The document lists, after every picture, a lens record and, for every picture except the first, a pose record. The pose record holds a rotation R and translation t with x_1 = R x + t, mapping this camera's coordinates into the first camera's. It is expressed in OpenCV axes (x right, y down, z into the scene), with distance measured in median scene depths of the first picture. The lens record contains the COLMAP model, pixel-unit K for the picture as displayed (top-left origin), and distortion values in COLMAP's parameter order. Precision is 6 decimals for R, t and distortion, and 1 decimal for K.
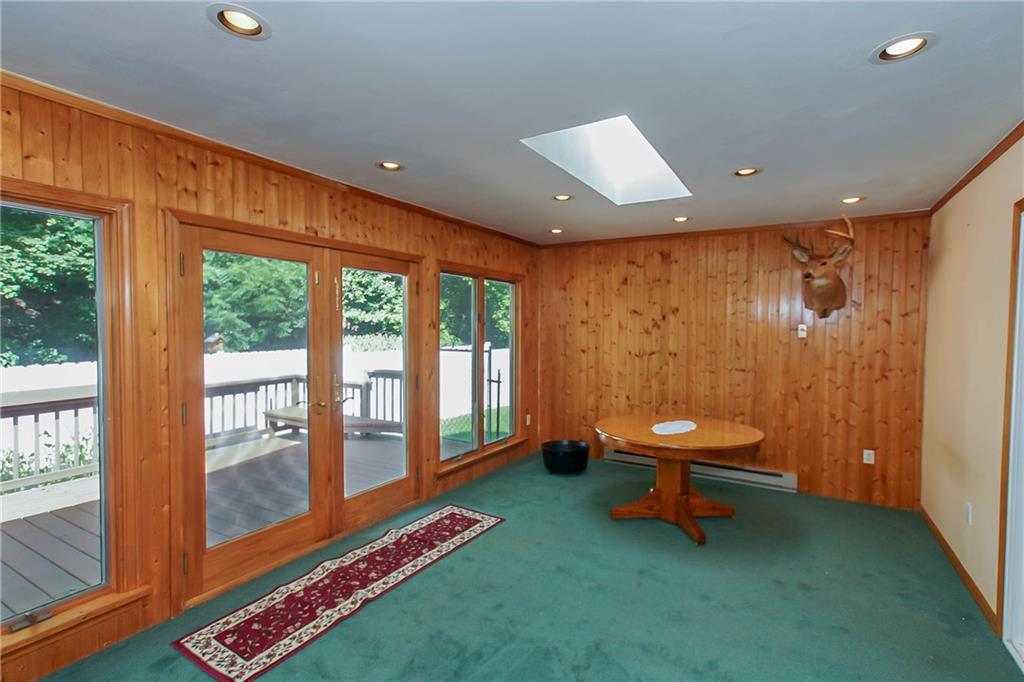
lens RADIAL K [[481.4, 0, 517.0], [0, 481.4, 339.7], [0, 0, 1]] dist [-0.003323, 0.001472]
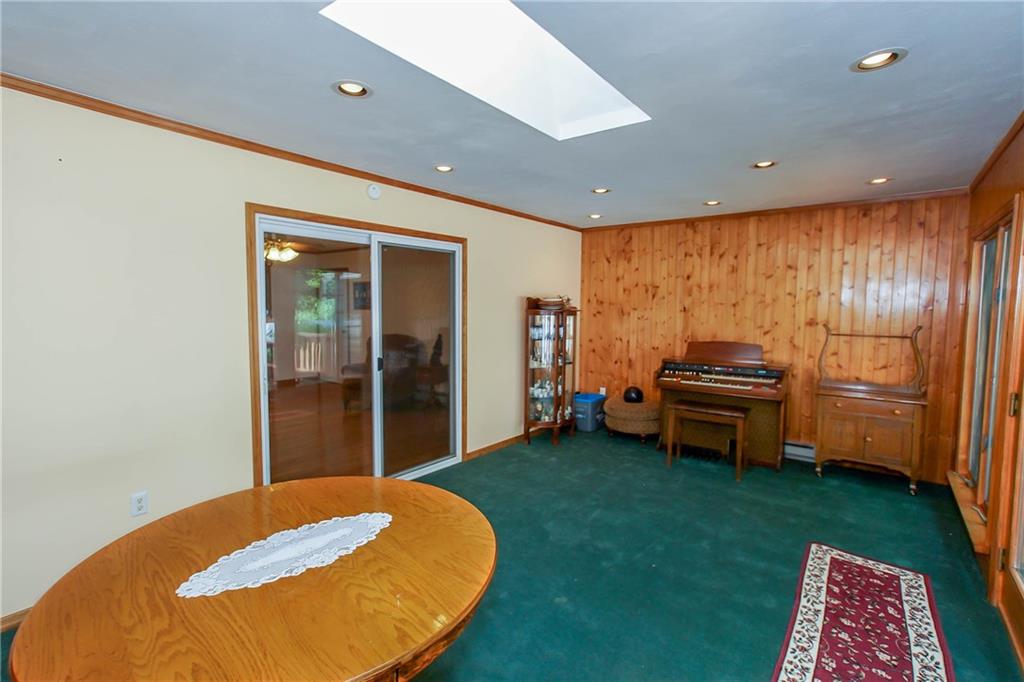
lens RADIAL K [[481.4, 0, 509.9], [0, 481.4, 341.8], [0, 0, 1]] dist [-0.003323, 0.001472]
pose [[-0.993929, -0.019178, 0.108336, 0.165249], [-0.008100, 0.994773, 0.101792, -0.046101], [-0.109722, 0.100297, -0.988889, 1.975030]]
